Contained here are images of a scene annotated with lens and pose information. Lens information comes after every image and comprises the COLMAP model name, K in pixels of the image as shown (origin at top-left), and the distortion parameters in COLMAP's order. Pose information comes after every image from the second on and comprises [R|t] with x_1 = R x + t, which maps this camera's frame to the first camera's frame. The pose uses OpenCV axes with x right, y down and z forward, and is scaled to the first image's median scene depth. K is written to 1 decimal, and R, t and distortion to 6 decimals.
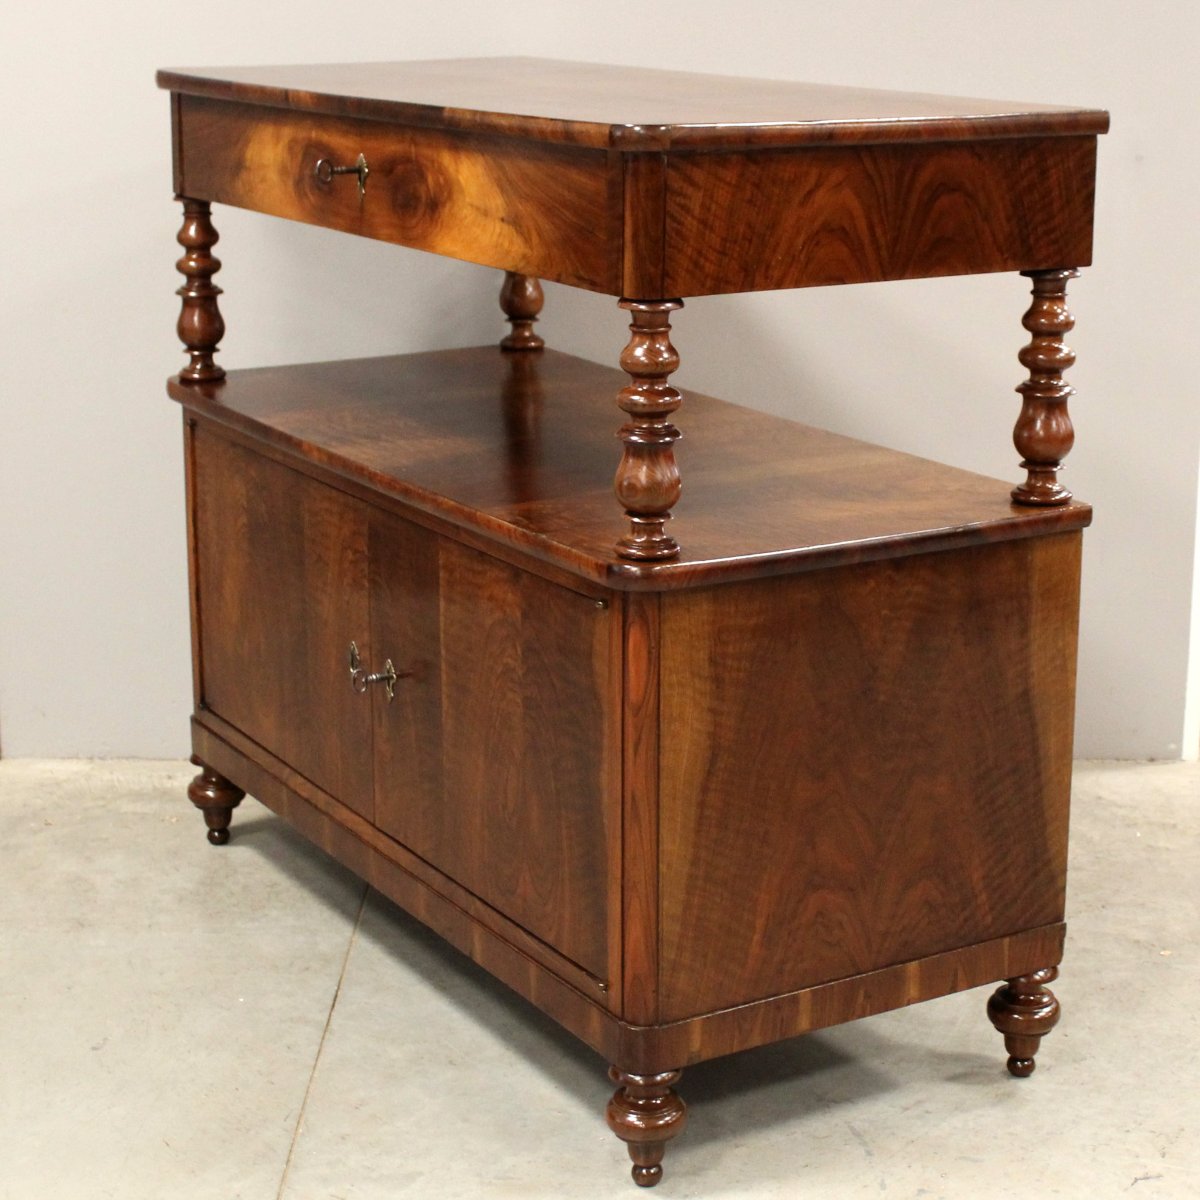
lens RADIAL K [[2468.2, 0, 600.0], [0, 2468.2, 600.0], [0, 0, 1]] dist [0.036327, -0.127141]
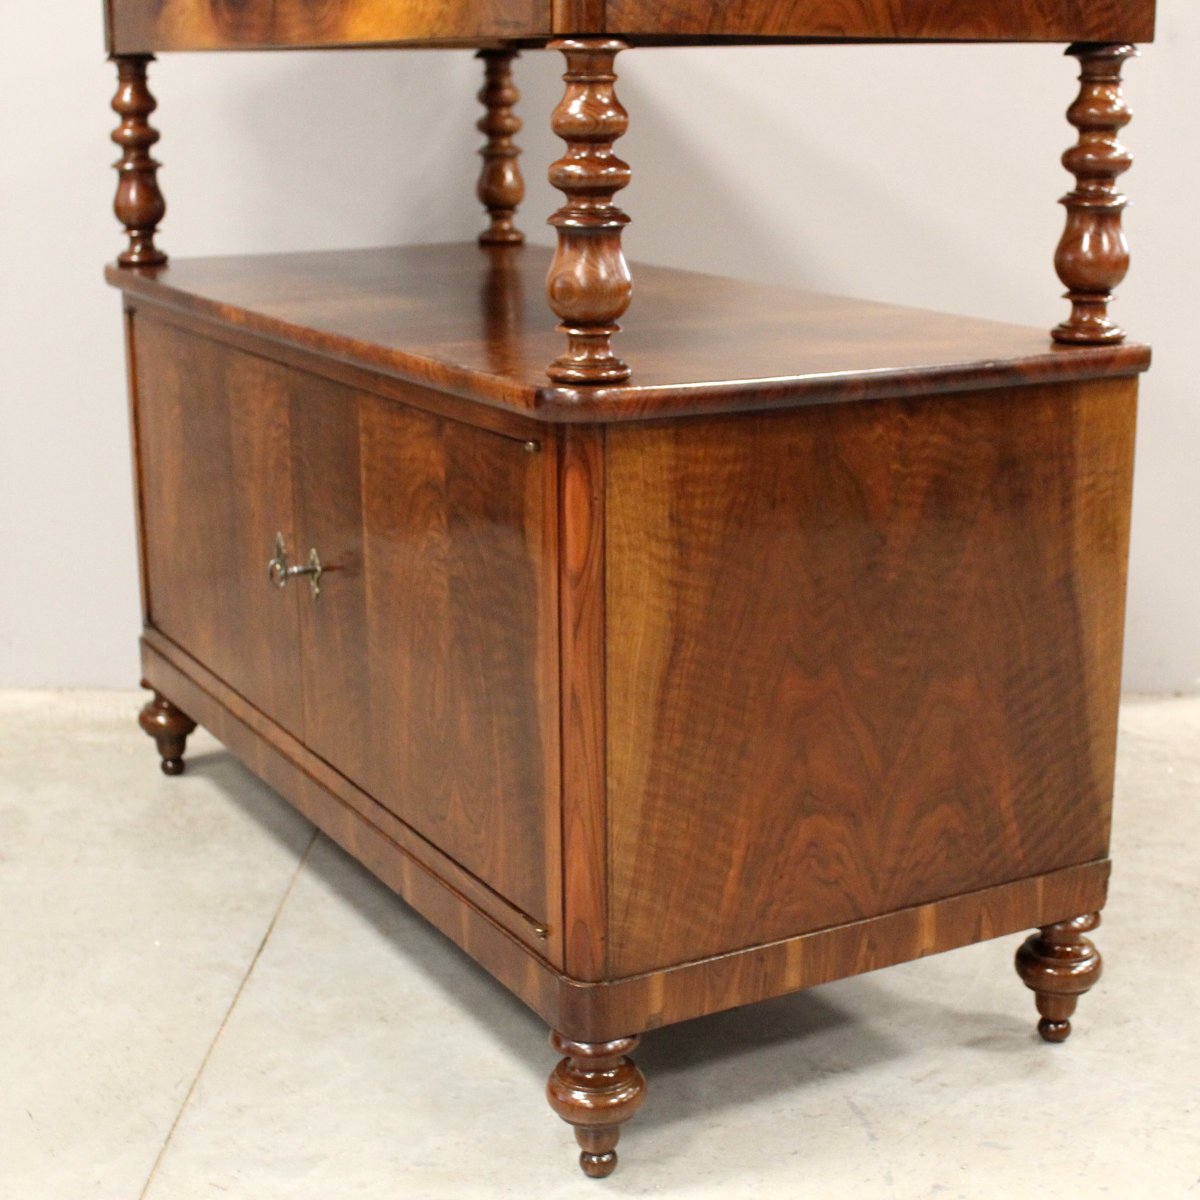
lens RADIAL K [[2043.1, 0, 573.7], [0, 2043.1, 629.3], [0, 0, 1]] dist [-0.007158, -0.049352]
pose [[0.999248, 0.002563, -0.038681, 0.035674], [-0.002205, 0.999954, 0.009300, 0.049425], [0.038703, -0.009208, 0.999208, 0.322382]]
